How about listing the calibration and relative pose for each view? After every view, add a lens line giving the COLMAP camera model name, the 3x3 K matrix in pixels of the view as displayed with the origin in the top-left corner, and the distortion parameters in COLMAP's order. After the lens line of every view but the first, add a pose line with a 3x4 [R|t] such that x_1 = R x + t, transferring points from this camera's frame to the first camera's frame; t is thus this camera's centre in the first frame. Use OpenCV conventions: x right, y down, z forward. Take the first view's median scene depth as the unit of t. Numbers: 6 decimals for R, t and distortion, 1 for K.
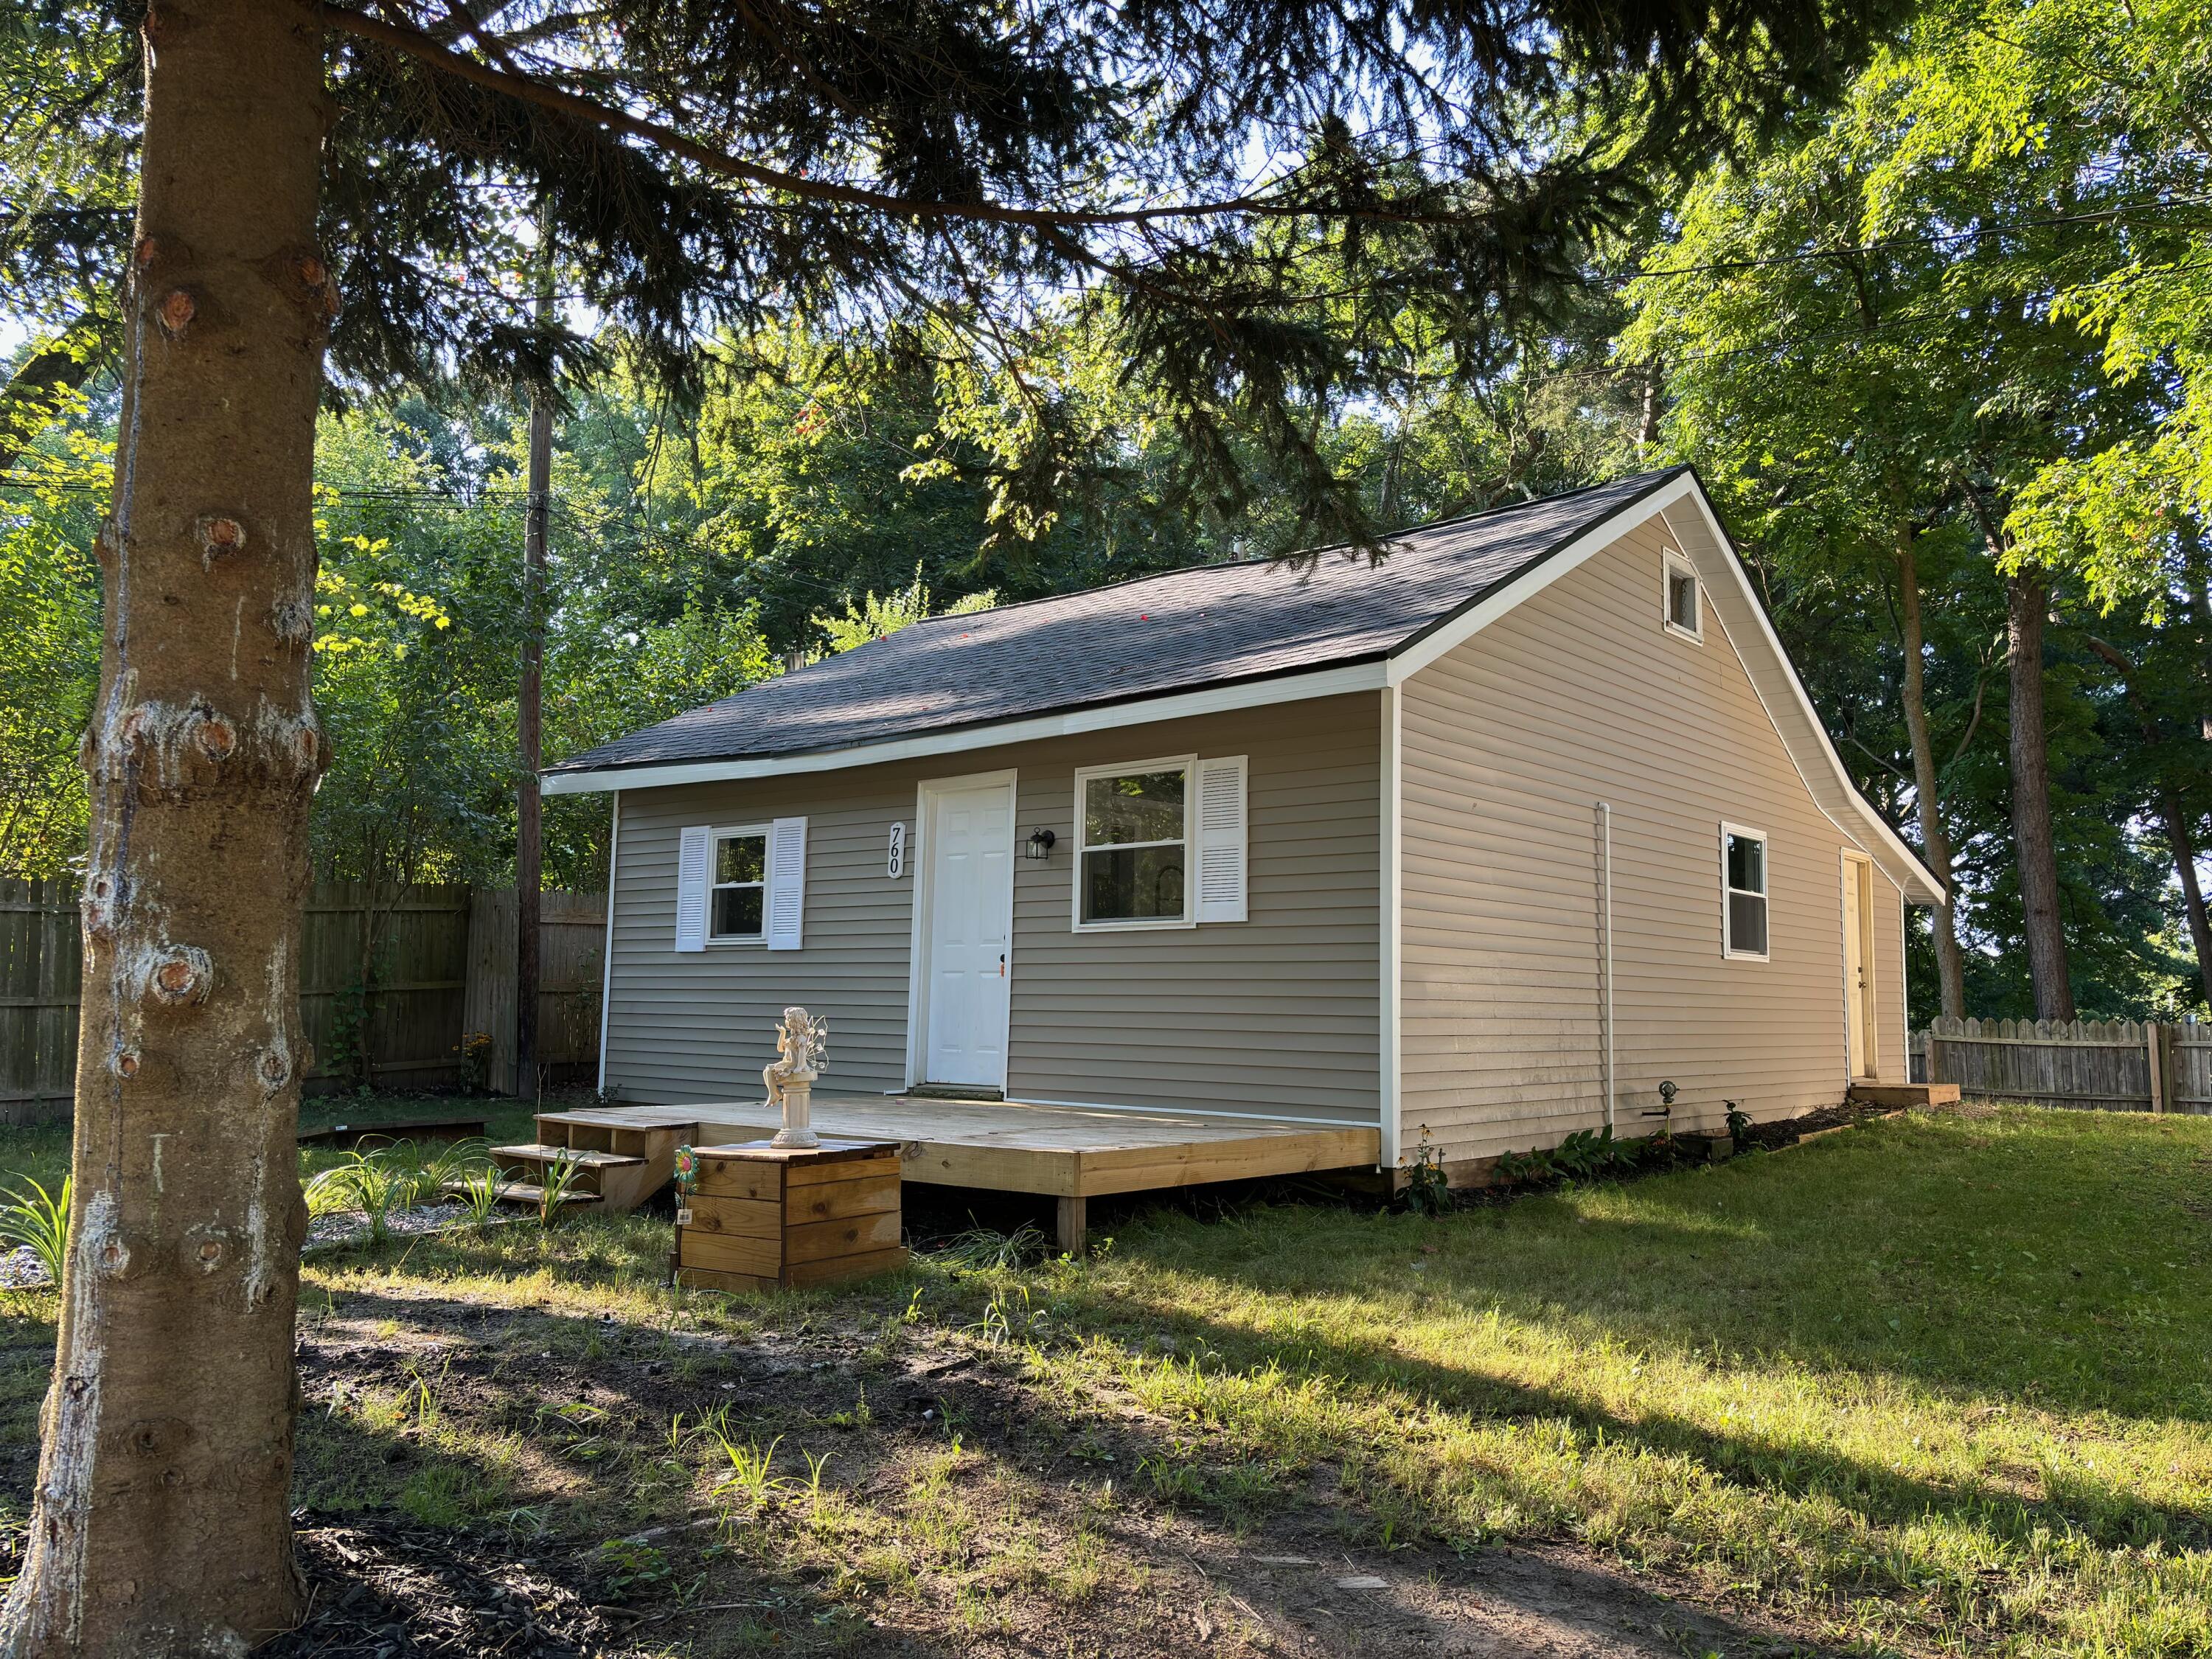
lens RADIAL K [[1667.1, 0, 1106.0], [0, 1667.1, 829.5], [0, 0, 1]] dist [0.070866, -0.075173]
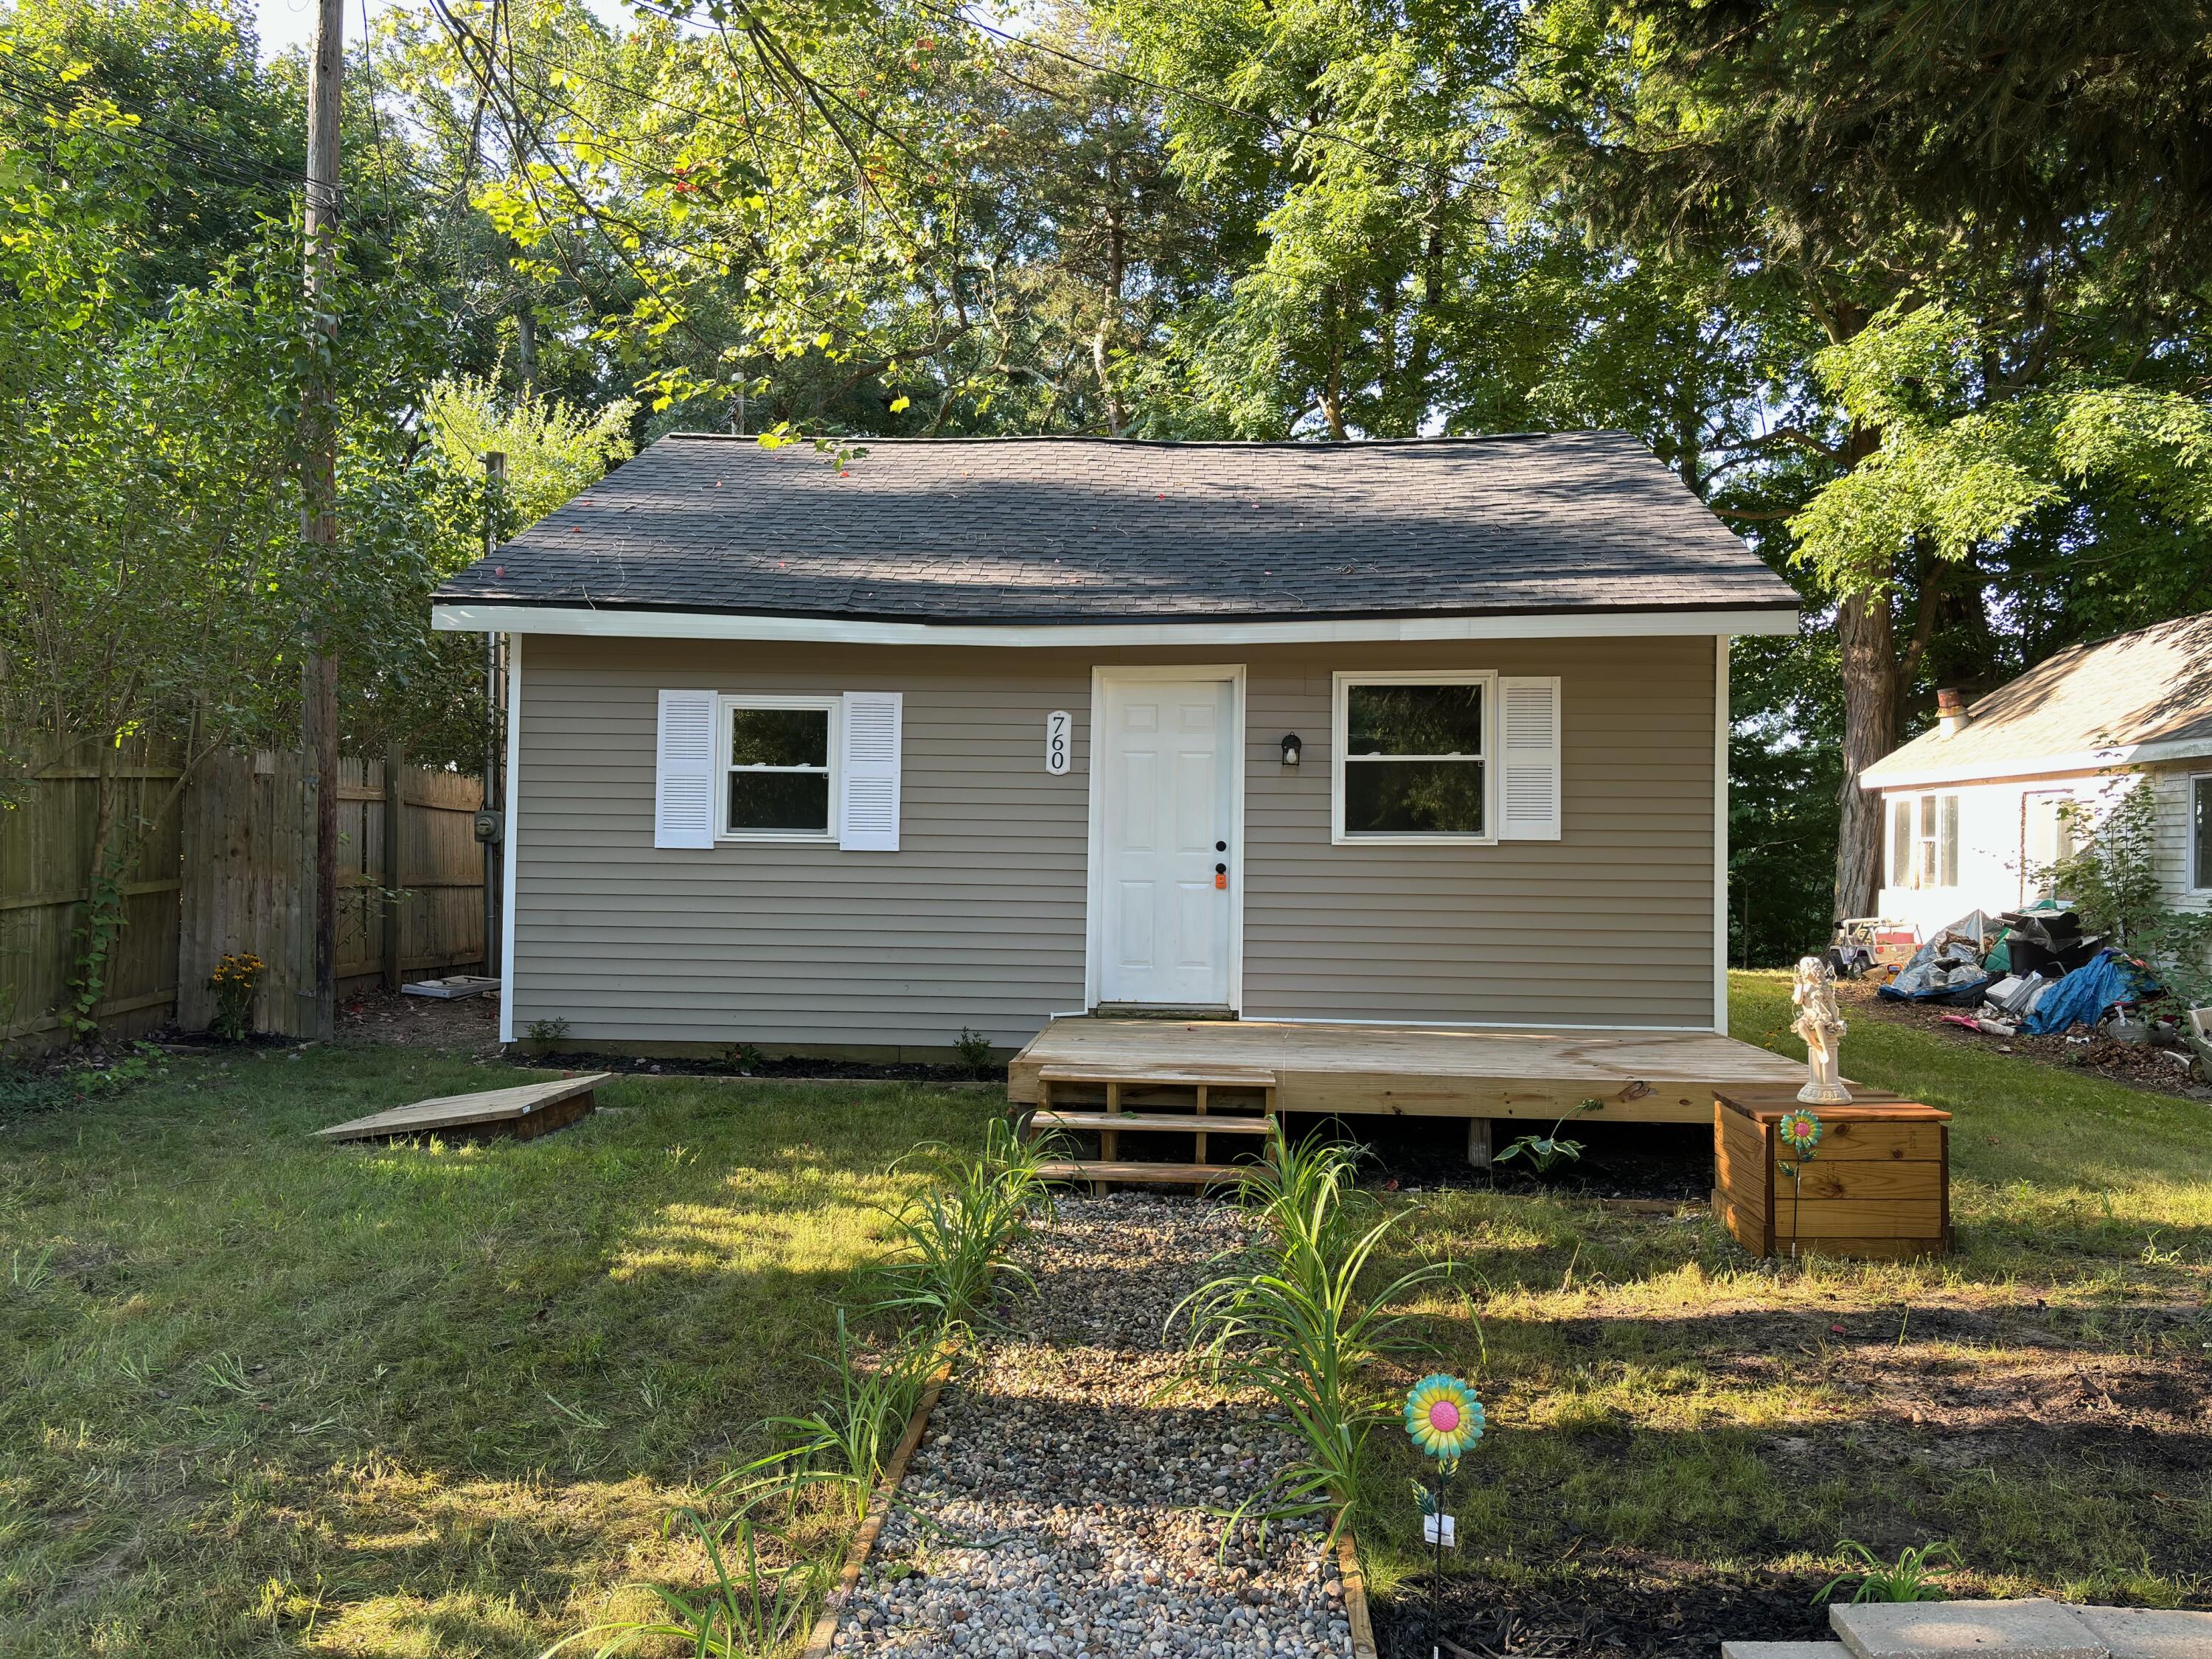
lens RADIAL K [[1667.1, 0, 1106.0], [0, 1667.1, 829.5], [0, 0, 1]] dist [0.070866, -0.075173]
pose [[0.806756, 0.013827, 0.590722, -0.678875], [-0.064497, 0.995813, 0.064775, -0.000279], [-0.587354, -0.090357, 0.804271, 0.301265]]
